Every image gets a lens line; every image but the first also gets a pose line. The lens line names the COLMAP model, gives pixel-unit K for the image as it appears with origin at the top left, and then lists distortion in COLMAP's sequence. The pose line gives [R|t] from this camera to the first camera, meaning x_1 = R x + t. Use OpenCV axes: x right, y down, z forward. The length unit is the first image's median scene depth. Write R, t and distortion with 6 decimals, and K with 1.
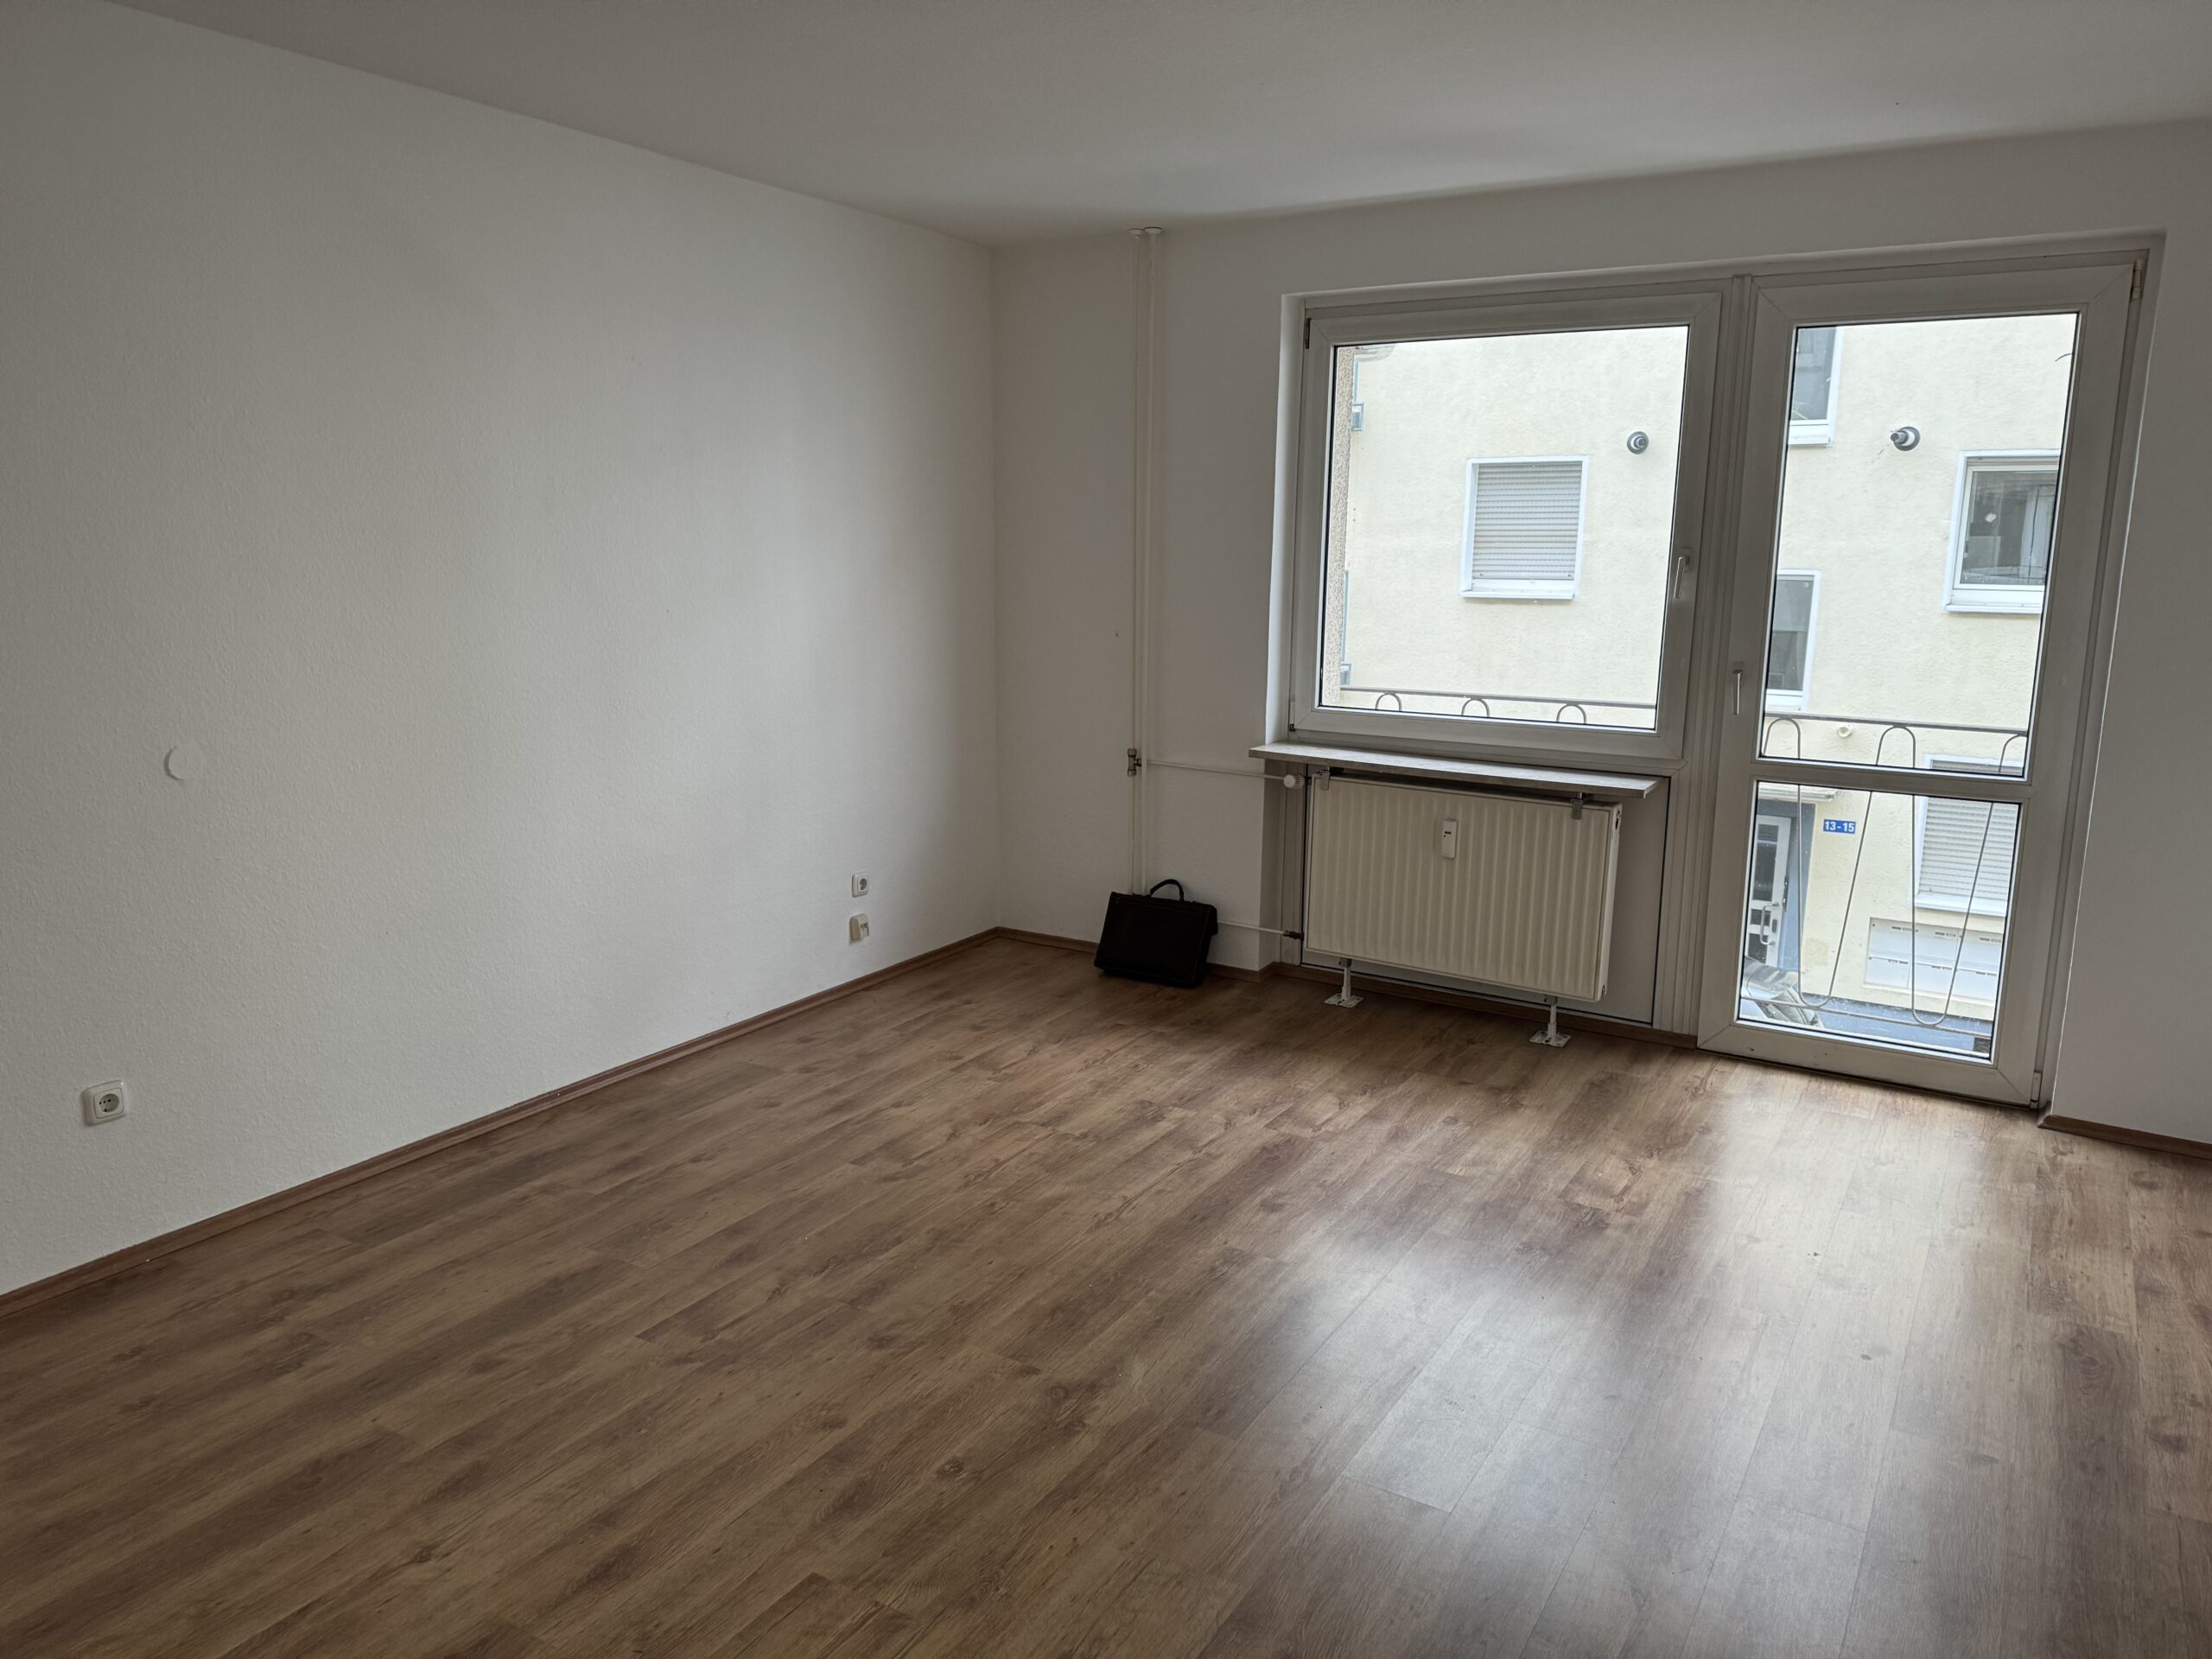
lens RADIAL K [[1554.3, 0, 1107.0], [0, 1554.3, 827.0], [0, 0, 1]] dist [-0.005127, -0.008386]
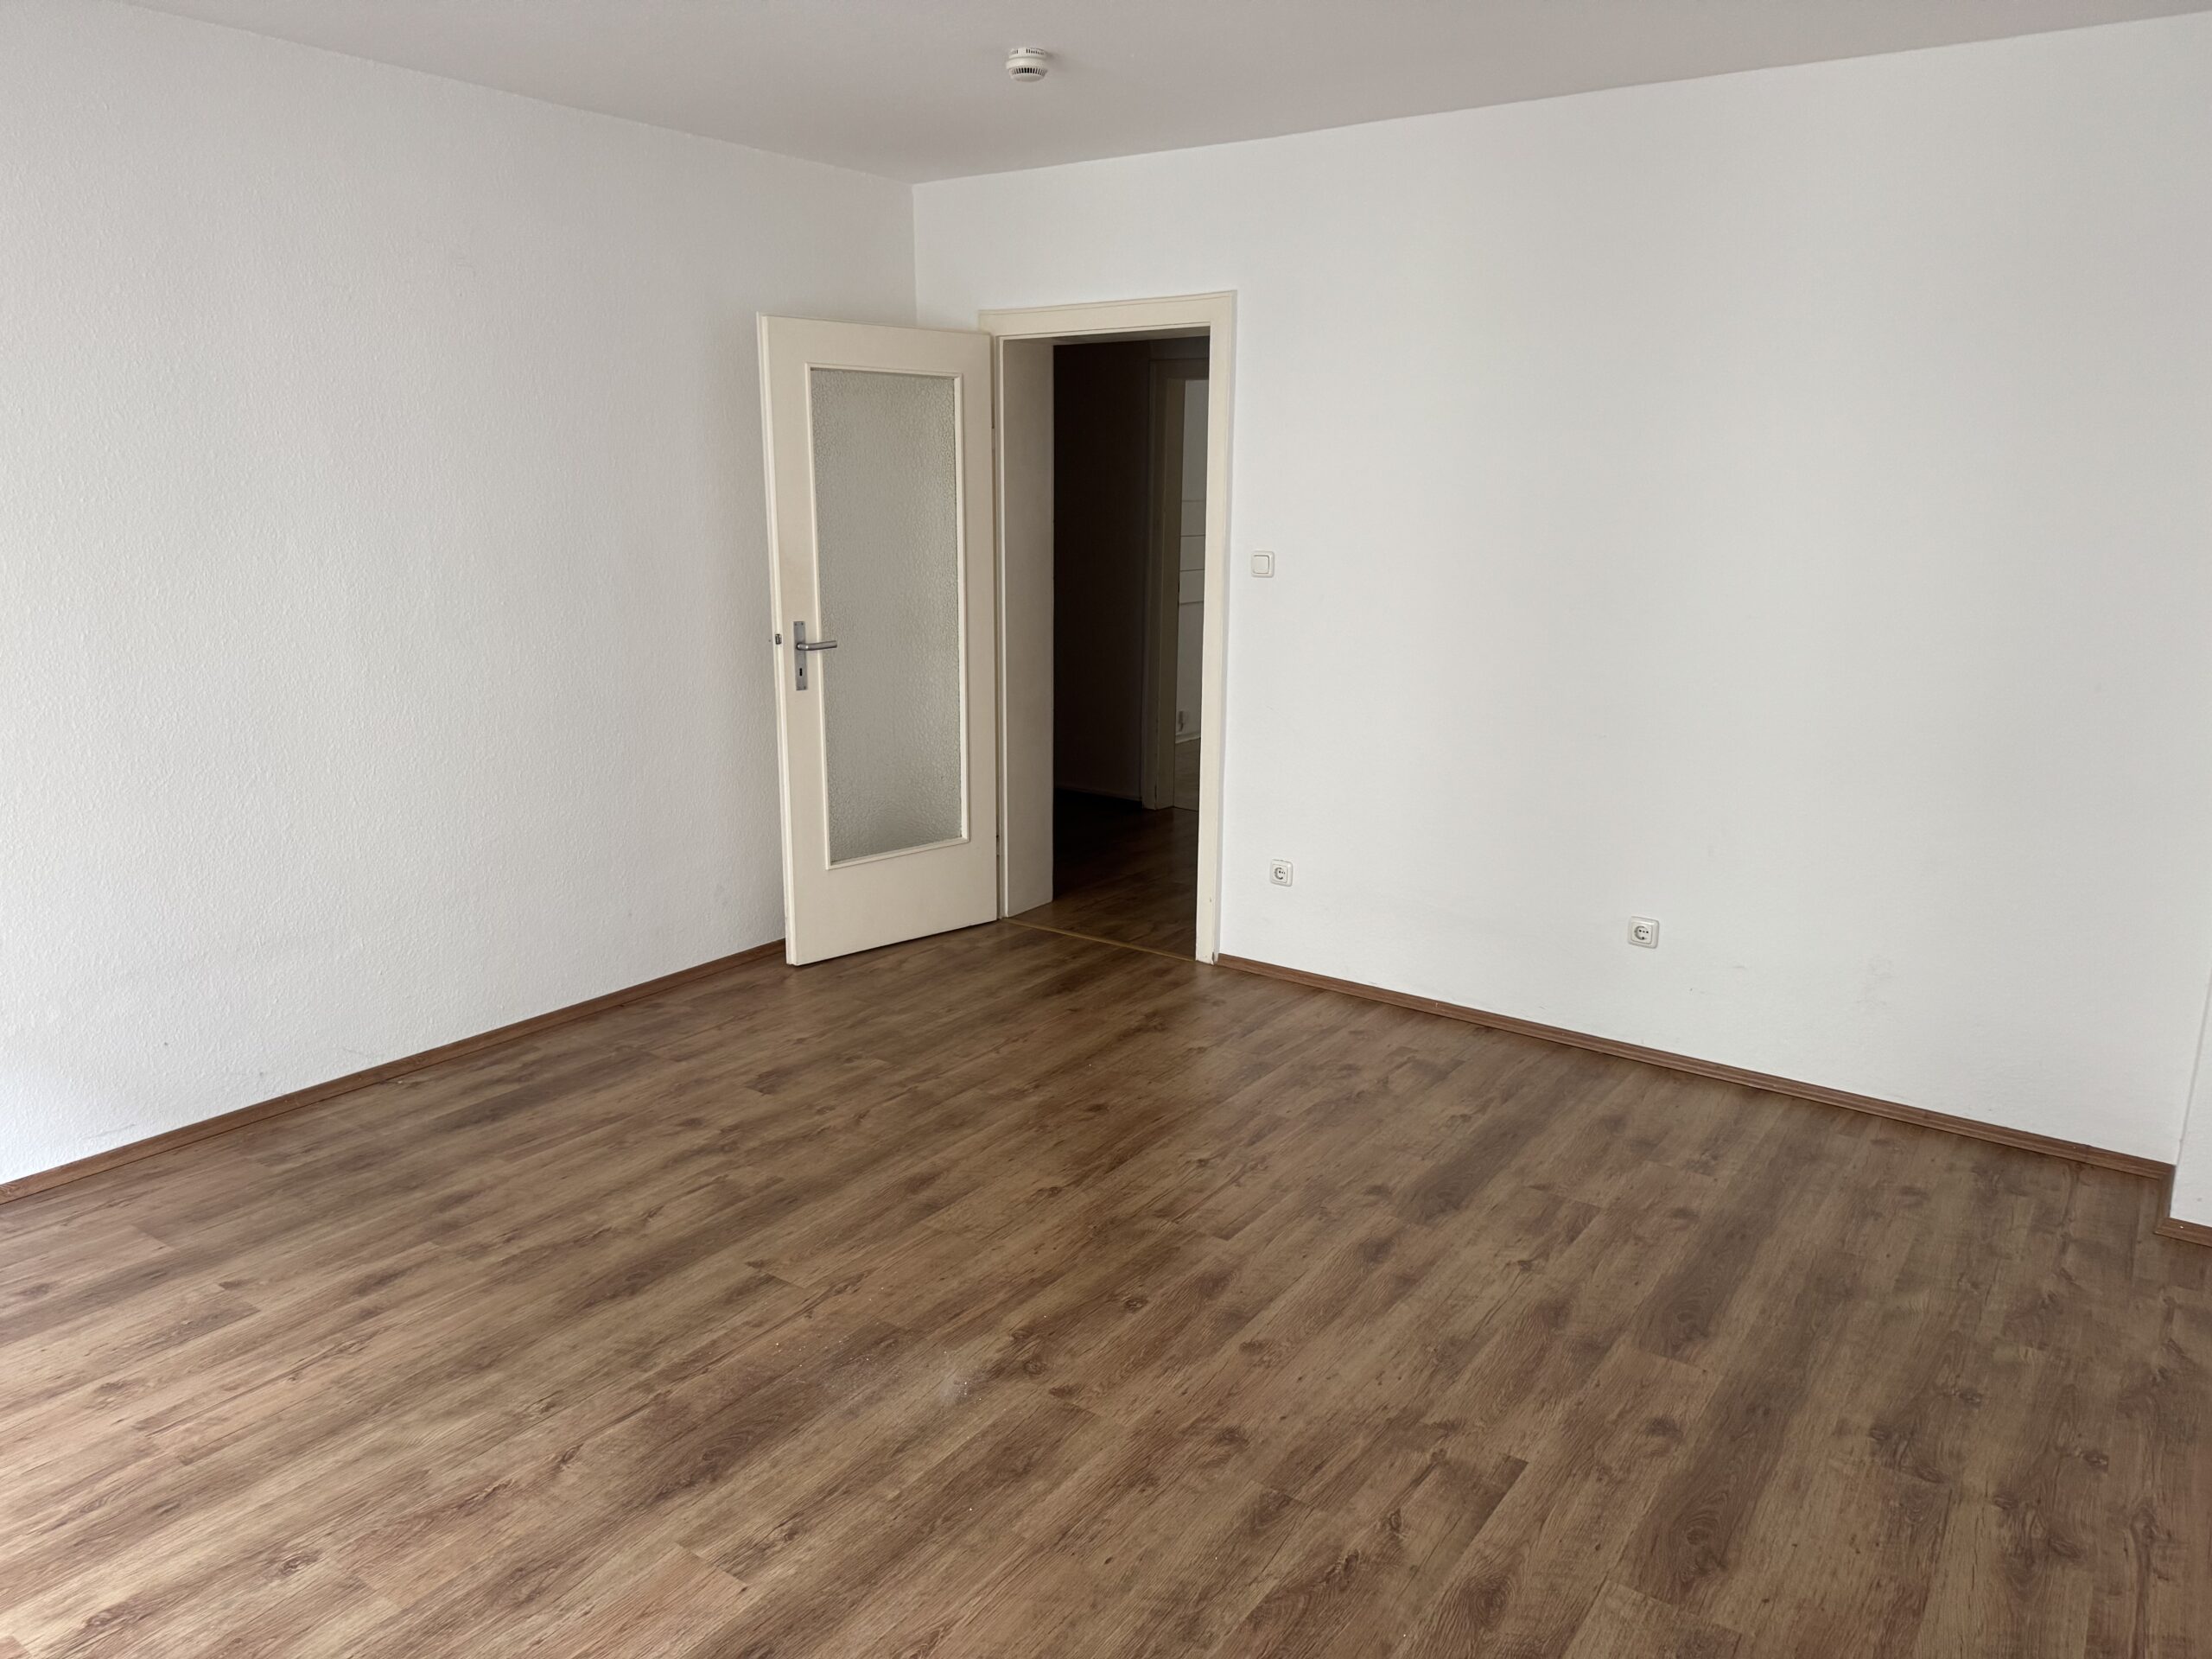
lens RADIAL K [[1554.3, 0, 1103.9], [0, 1554.3, 830.3], [0, 0, 1]] dist [-0.005127, -0.008386]
pose [[-0.998058, -0.032071, 0.053399, -0.116613], [-0.008165, 0.917234, 0.398266, -0.336799], [-0.061752, 0.397056, -0.915714, 1.757692]]
